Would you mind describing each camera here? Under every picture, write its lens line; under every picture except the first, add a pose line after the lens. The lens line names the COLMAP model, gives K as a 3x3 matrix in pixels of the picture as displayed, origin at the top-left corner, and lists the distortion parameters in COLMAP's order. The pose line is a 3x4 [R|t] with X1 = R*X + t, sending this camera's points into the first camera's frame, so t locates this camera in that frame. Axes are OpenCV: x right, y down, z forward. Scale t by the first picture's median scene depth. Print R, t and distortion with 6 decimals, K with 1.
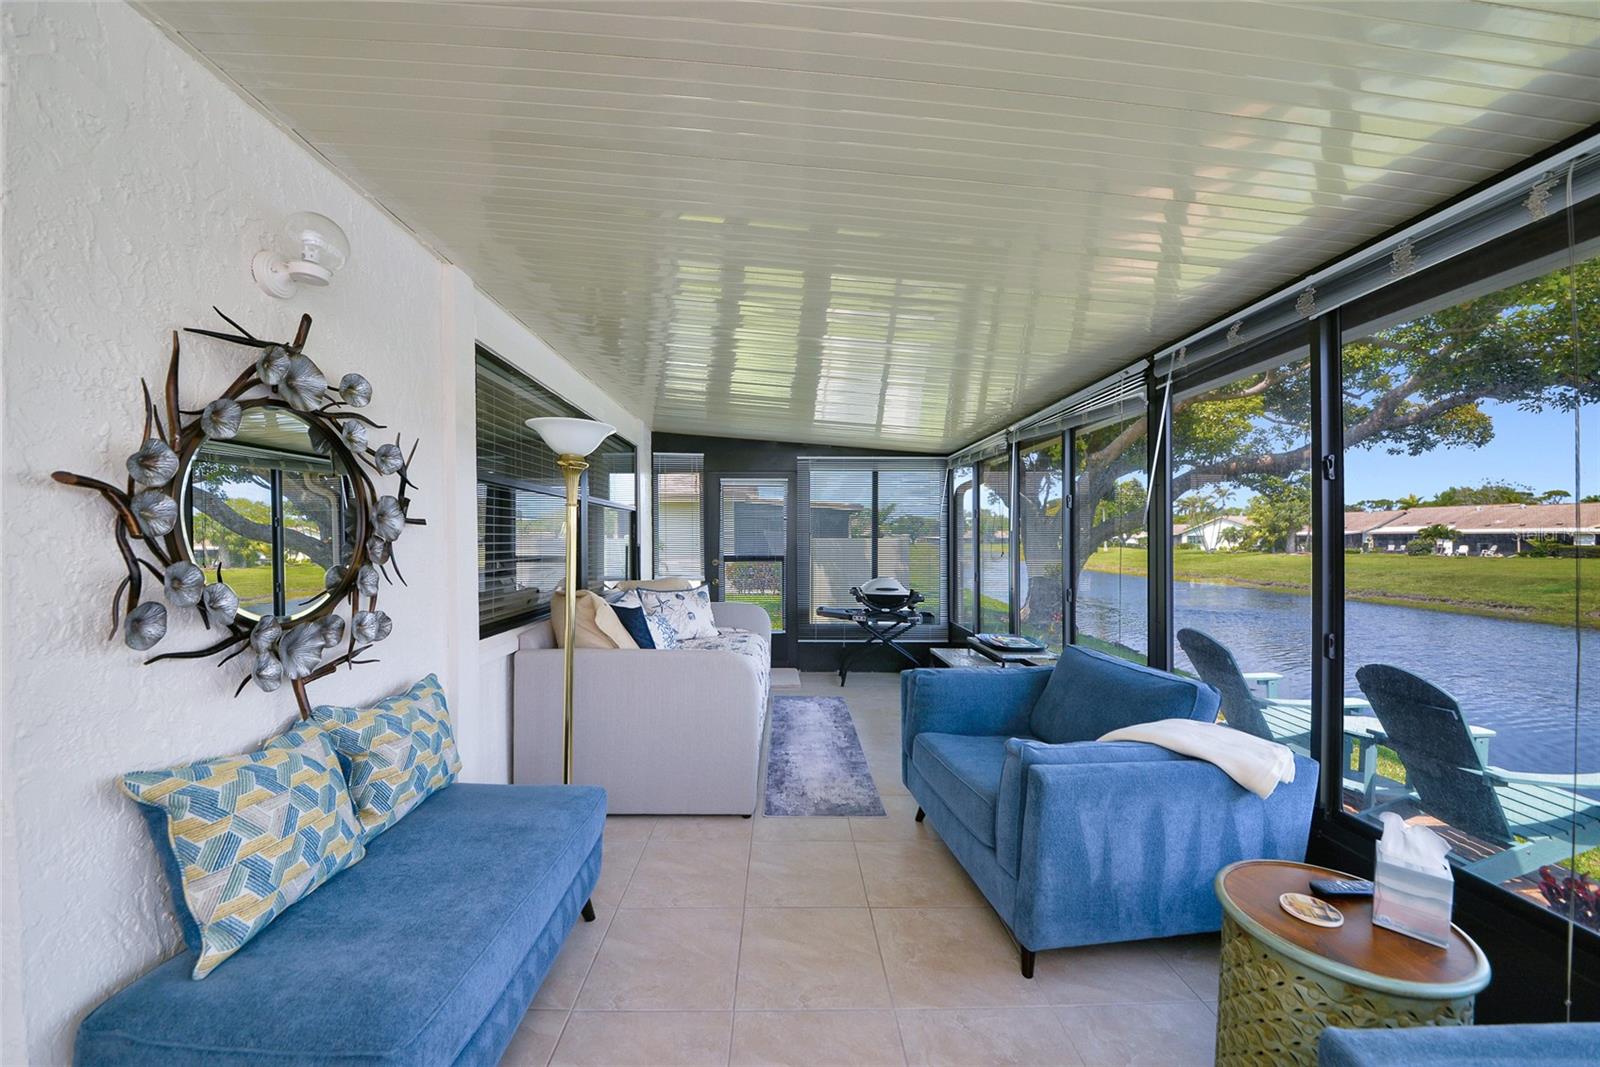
lens RADIAL K [[570.8, 0, 798.0], [0, 570.8, 546.9], [0, 0, 1]] dist [-0.005516, -0.004539]
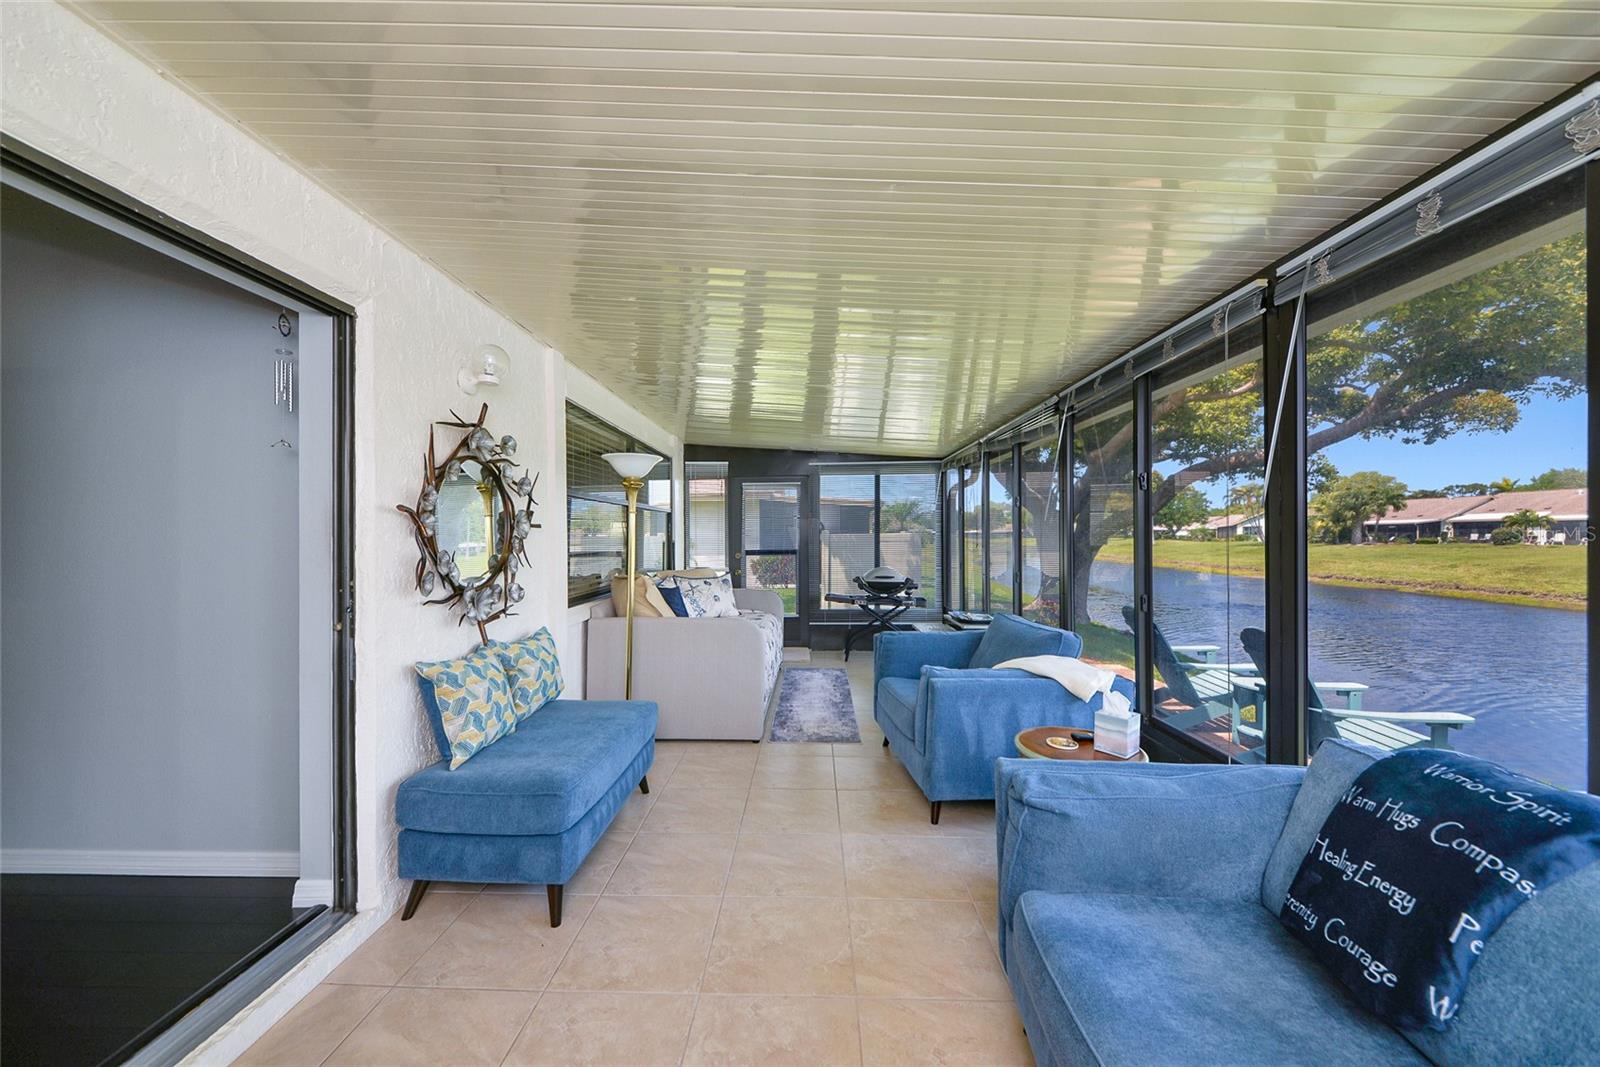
lens RADIAL K [[586.0, 0, 797.4], [0, 586.0, 499.6], [0, 0, 1]] dist [-0.008965, -0.000939]
pose [[0.998401, -0.014576, -0.054614, 0.083521], [0.010452, 0.997125, -0.075055, 0.007112], [0.055551, 0.074364, 0.995683, -0.377377]]
